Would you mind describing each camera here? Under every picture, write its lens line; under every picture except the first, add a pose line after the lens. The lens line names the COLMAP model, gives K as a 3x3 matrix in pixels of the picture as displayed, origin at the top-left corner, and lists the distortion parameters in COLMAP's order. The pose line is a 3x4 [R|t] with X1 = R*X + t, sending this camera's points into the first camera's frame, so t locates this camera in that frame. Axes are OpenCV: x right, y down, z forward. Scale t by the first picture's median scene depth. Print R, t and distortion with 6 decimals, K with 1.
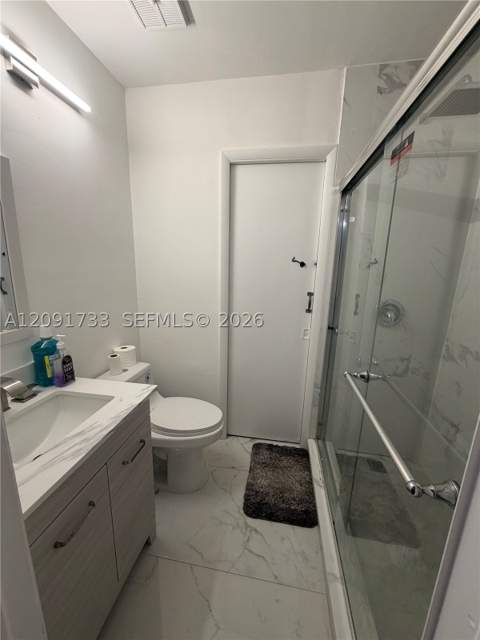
lens RADIAL K [[254.9, 0, 240.0], [0, 254.9, 321.3], [0, 0, 1]] dist [-0.000660, -0.000123]
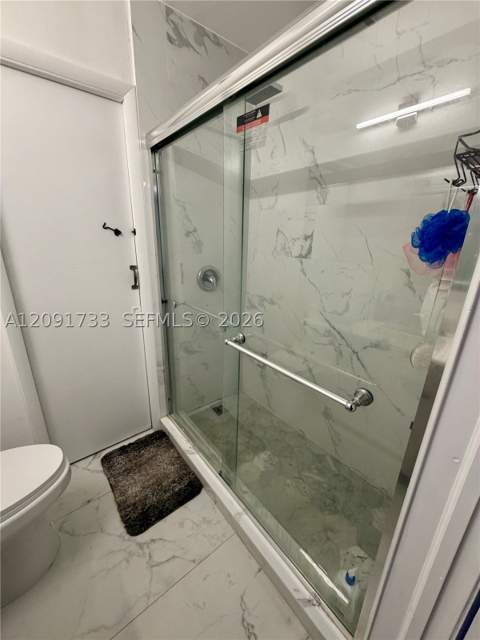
lens RADIAL K [[254.9, 0, 241.1], [0, 254.9, 320.6], [0, 0, 1]] dist [-0.000660, -0.000123]
pose [[0.661104, -0.239846, 0.710926, -0.169530], [0.158607, 0.970791, 0.180025, -0.034154], [-0.733339, -0.006258, 0.679835, 0.161740]]
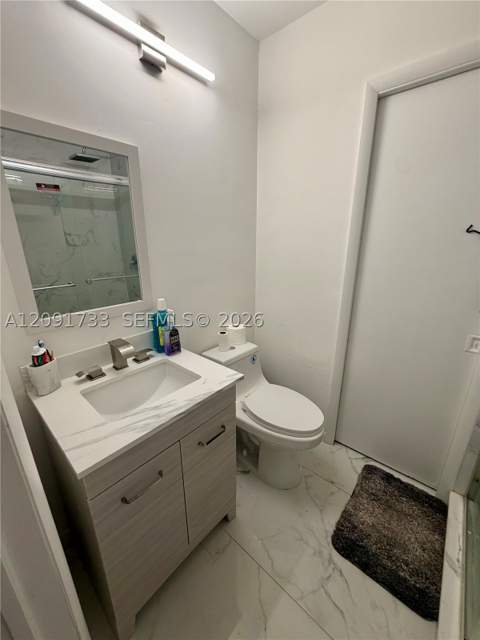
lens RADIAL K [[254.9, 0, 239.3], [0, 254.9, 320.5], [0, 0, 1]] dist [-0.000660, -0.000123]
pose [[0.851250, 0.134643, -0.507193, 0.083290], [-0.092282, 0.989870, 0.107897, -0.033902], [0.516582, -0.045042, 0.855052, 0.158966]]
